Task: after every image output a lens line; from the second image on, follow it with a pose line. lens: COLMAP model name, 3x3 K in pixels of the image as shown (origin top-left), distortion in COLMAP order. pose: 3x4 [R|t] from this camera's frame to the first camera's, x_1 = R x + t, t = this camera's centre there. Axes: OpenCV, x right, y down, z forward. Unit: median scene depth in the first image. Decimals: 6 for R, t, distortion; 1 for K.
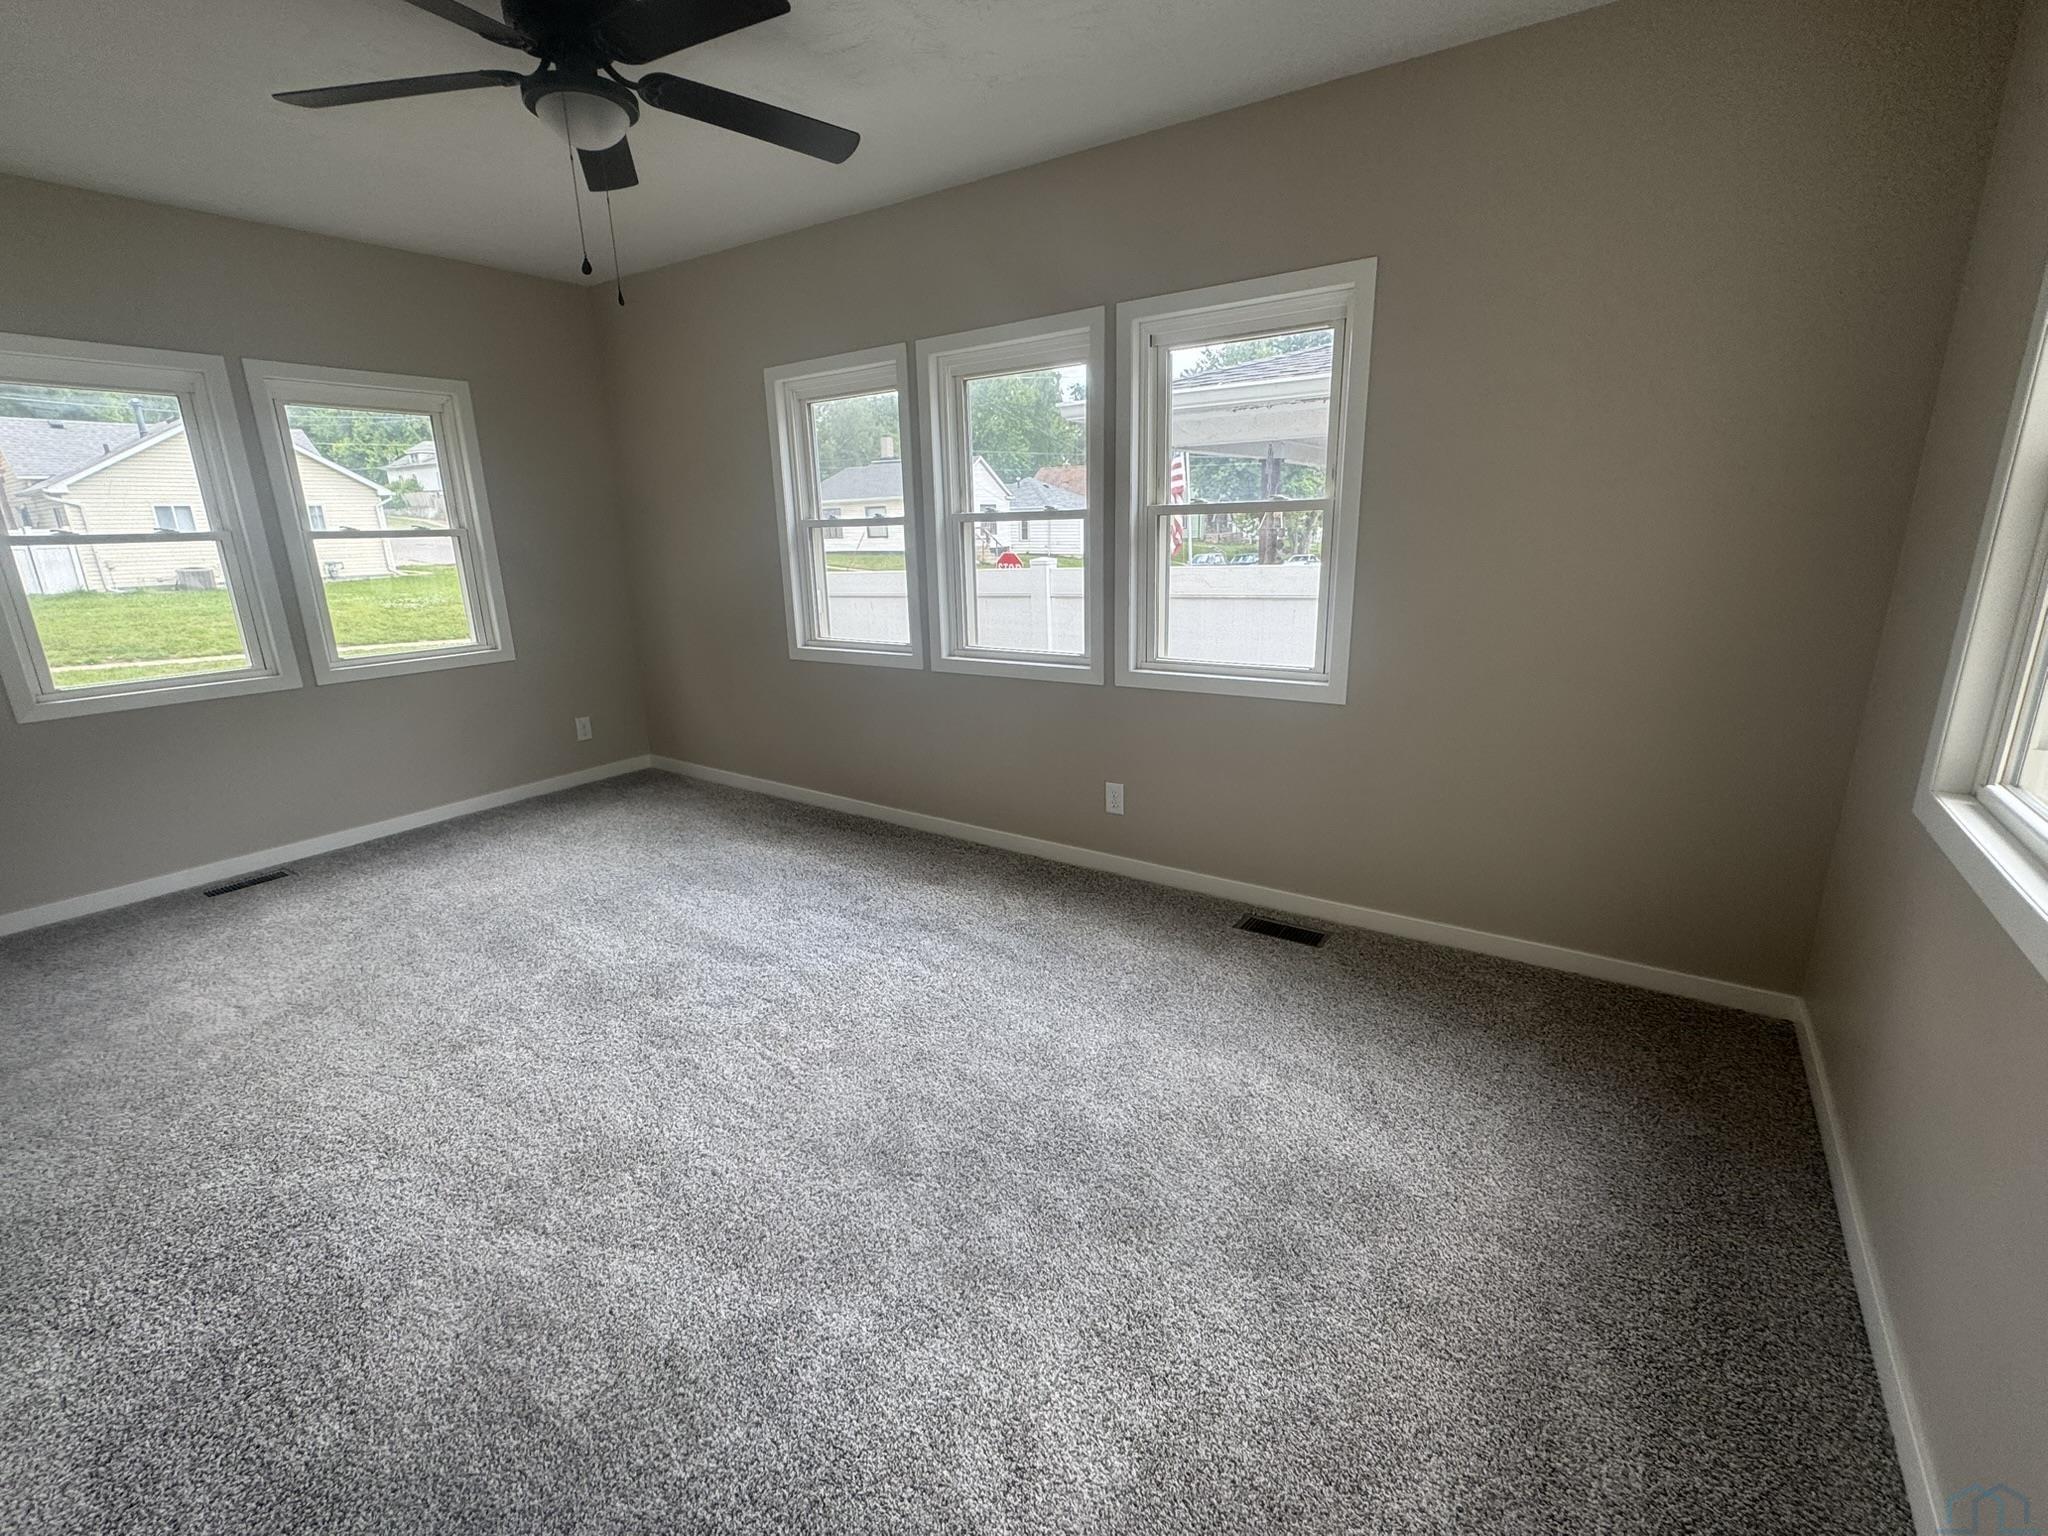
lens RADIAL K [[890.5, 0, 1033.9], [0, 890.5, 769.1], [0, 0, 1]] dist [-0.014443, 0.000201]
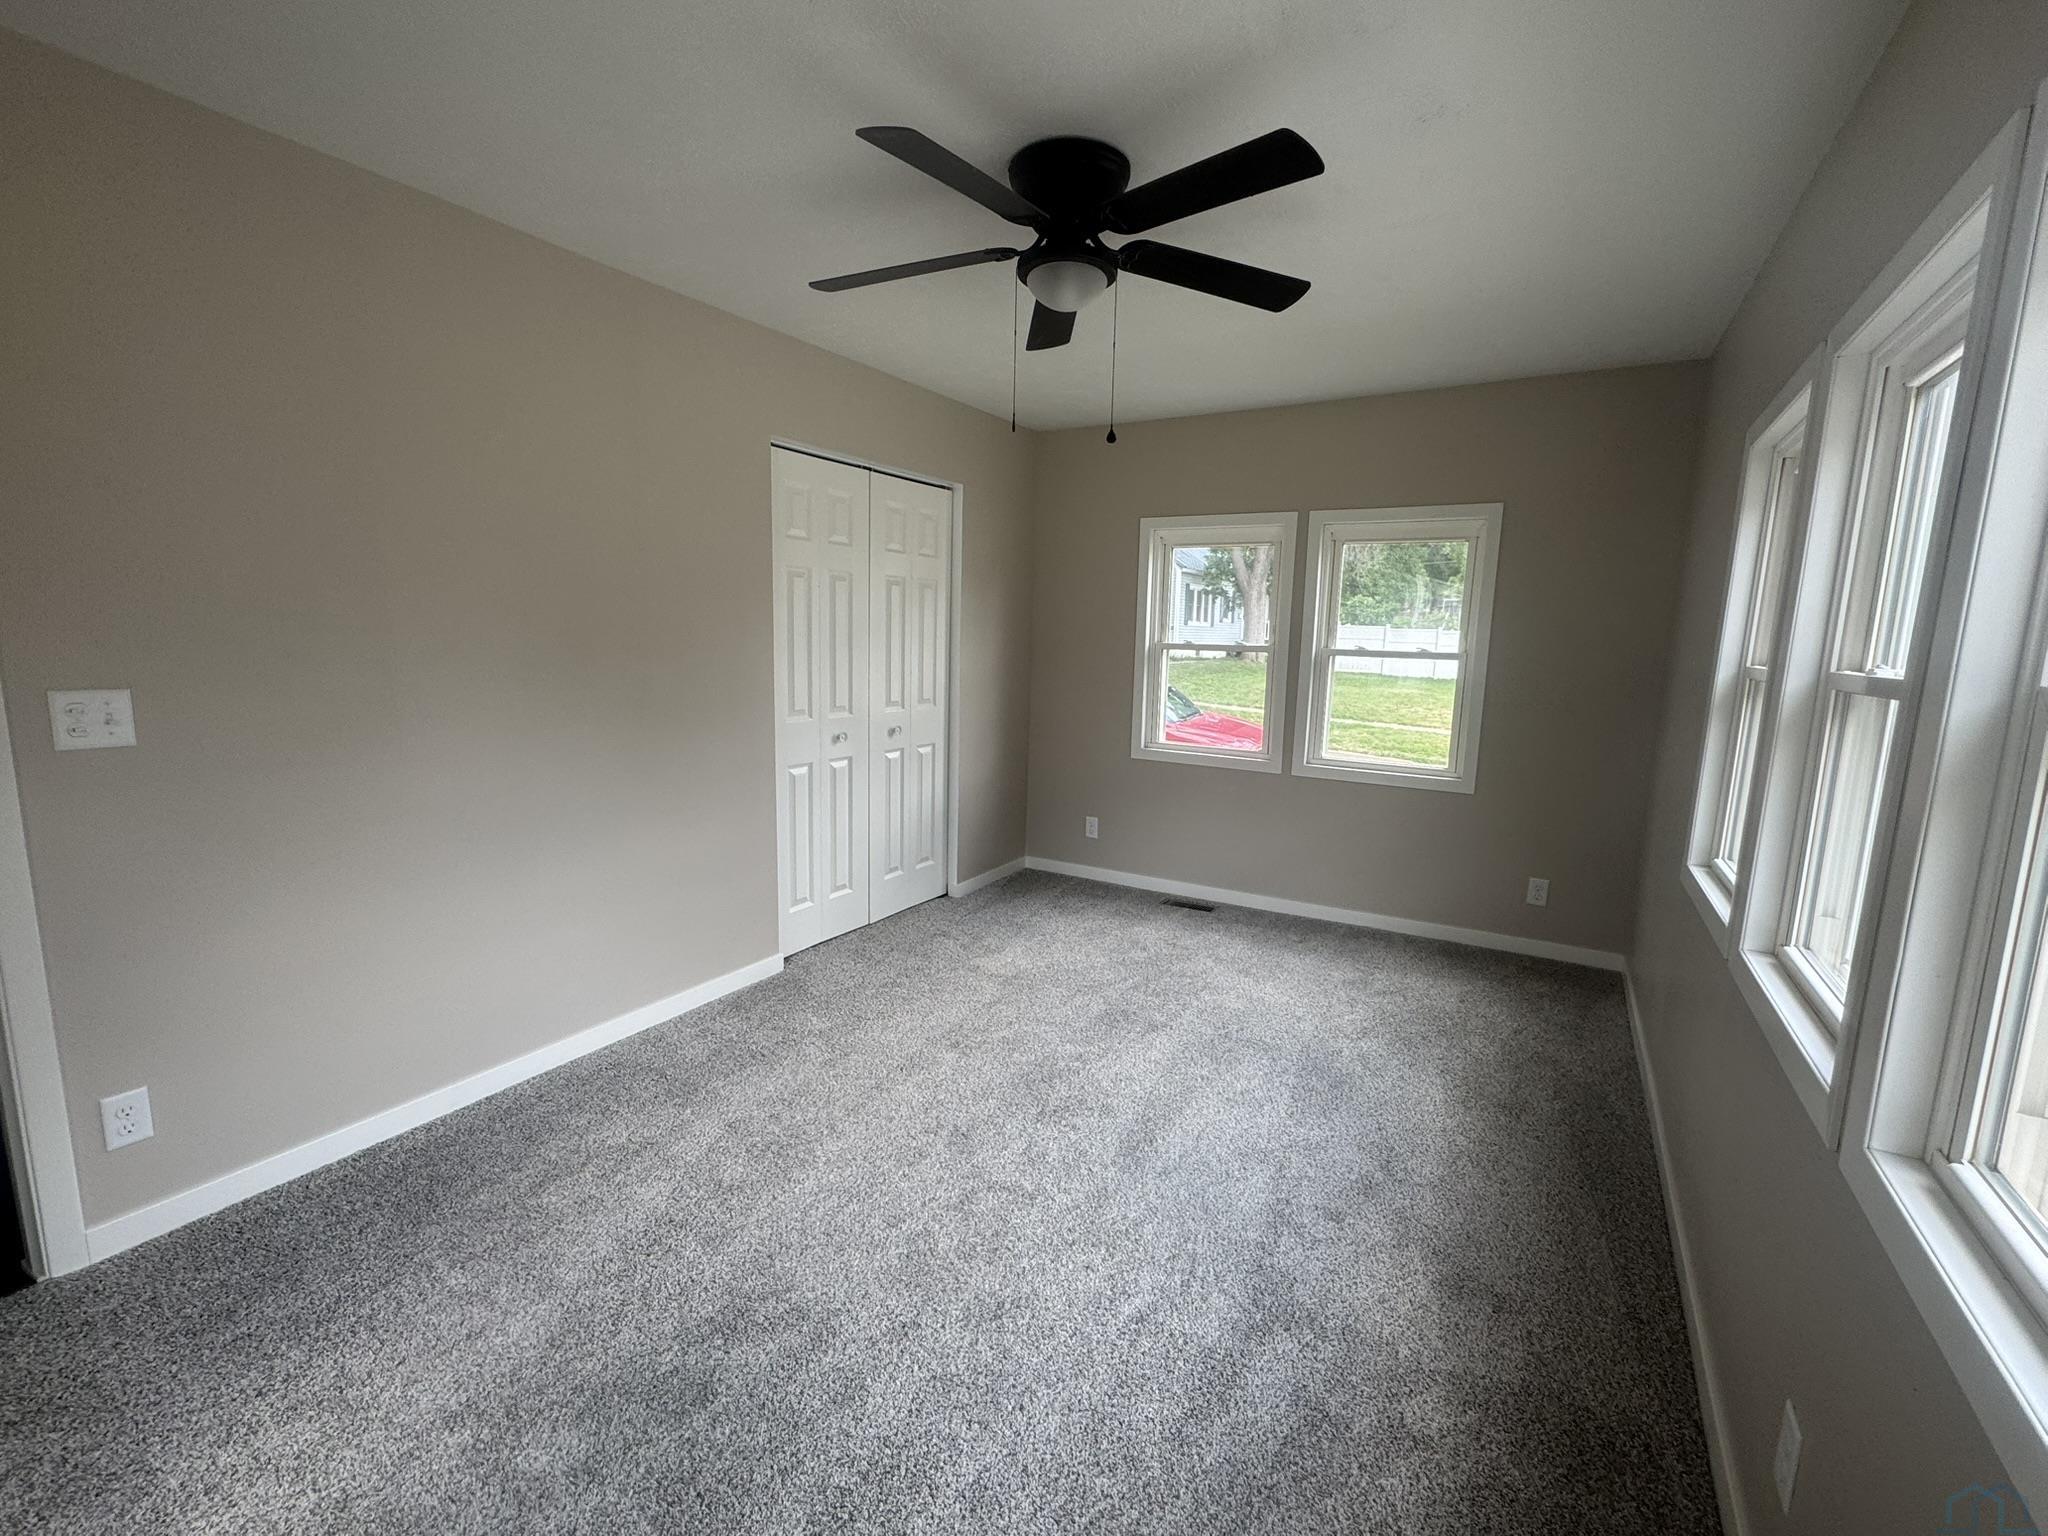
lens RADIAL K [[890.5, 0, 1022.1], [0, 890.5, 771.9], [0, 0, 1]] dist [-0.014443, 0.000201]
pose [[0.051651, 0.174143, -0.983365, 0.375091], [-0.289507, 0.945007, 0.152144, -0.193318], [0.955781, 0.276833, 0.099226, 0.589336]]
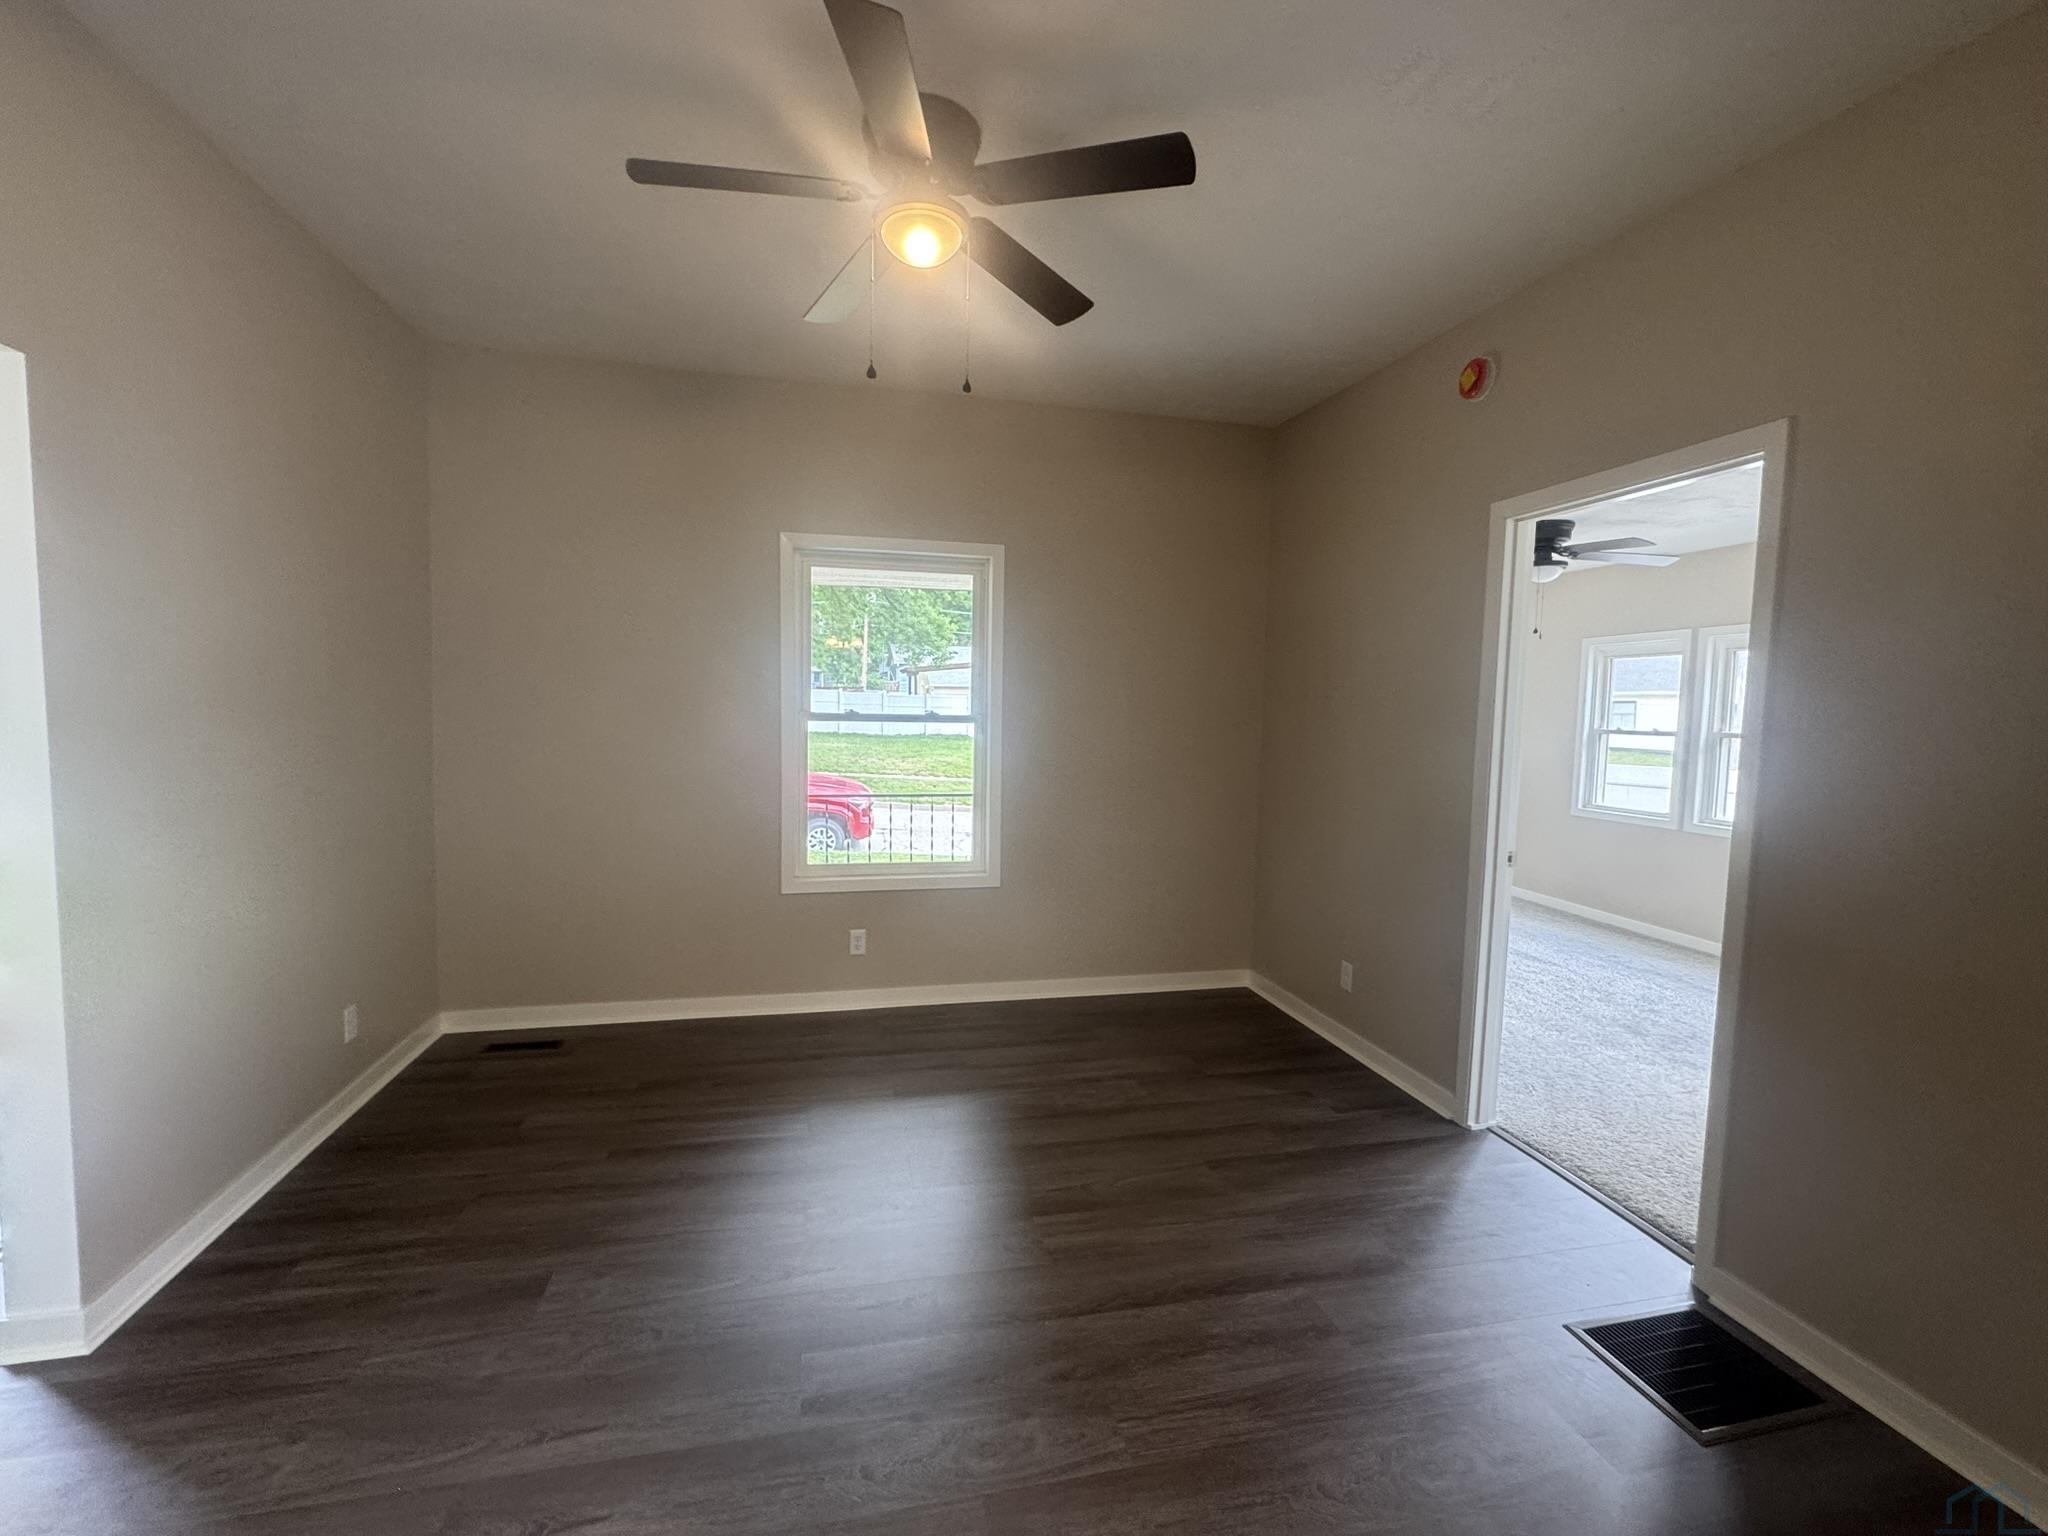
lens RADIAL K [[890.5, 0, 1011.3], [0, 890.5, 778.1], [0, 0, 1]] dist [-0.014443, 0.000201]
pose [[0.718321, 0.087463, -0.690192, 0.099104], [-0.218160, 0.970346, -0.104086, 0.225997], [0.660622, 0.225340, 0.716101, -0.920810]]
